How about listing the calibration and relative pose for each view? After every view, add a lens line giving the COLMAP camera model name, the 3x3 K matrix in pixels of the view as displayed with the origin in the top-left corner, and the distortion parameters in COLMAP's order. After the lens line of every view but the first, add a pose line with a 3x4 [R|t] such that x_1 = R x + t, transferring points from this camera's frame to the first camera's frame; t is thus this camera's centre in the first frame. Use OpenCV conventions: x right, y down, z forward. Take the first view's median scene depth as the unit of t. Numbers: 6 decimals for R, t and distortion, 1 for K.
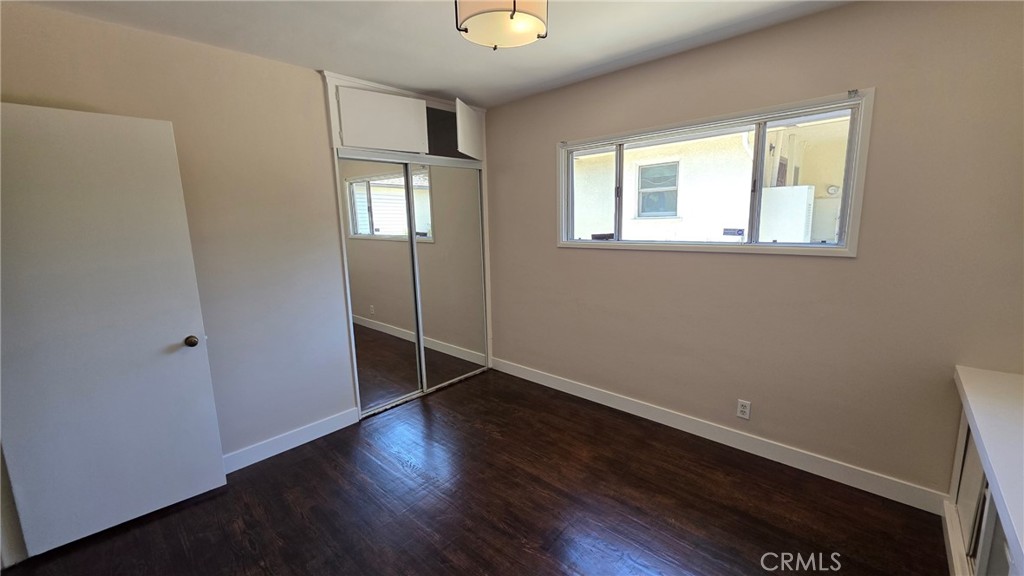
lens RADIAL K [[407.3, 0, 513.1], [0, 407.3, 287.2], [0, 0, 1]] dist [0.002878, 0.000304]
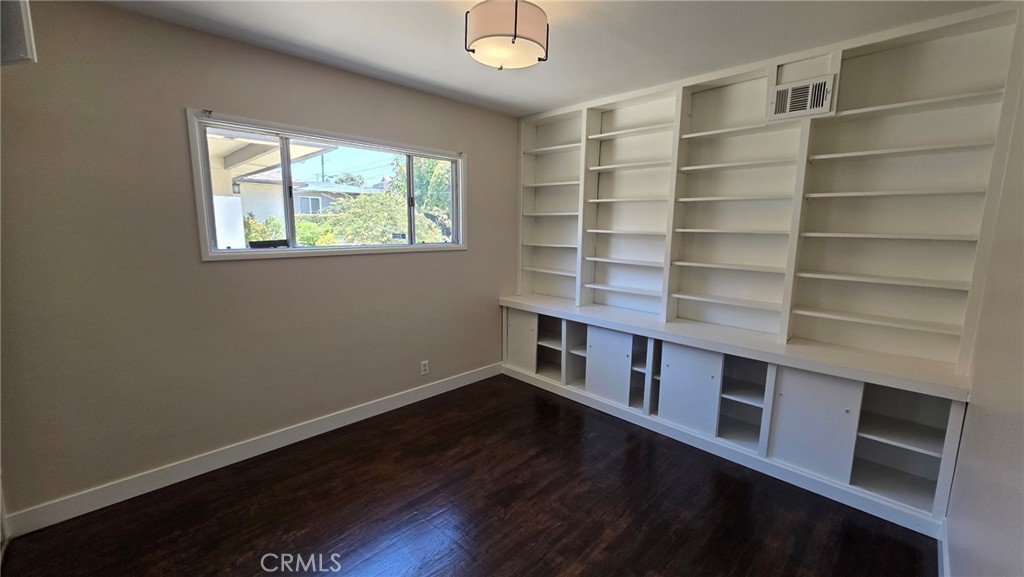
lens RADIAL K [[407.3, 0, 514.4], [0, 407.3, 285.9], [0, 0, 1]] dist [0.002878, 0.000304]
pose [[0.046465, -0.127818, 0.990709, -0.709682], [0.149533, 0.981495, 0.119616, -0.080229], [-0.987664, 0.142586, 0.064718, 0.579503]]
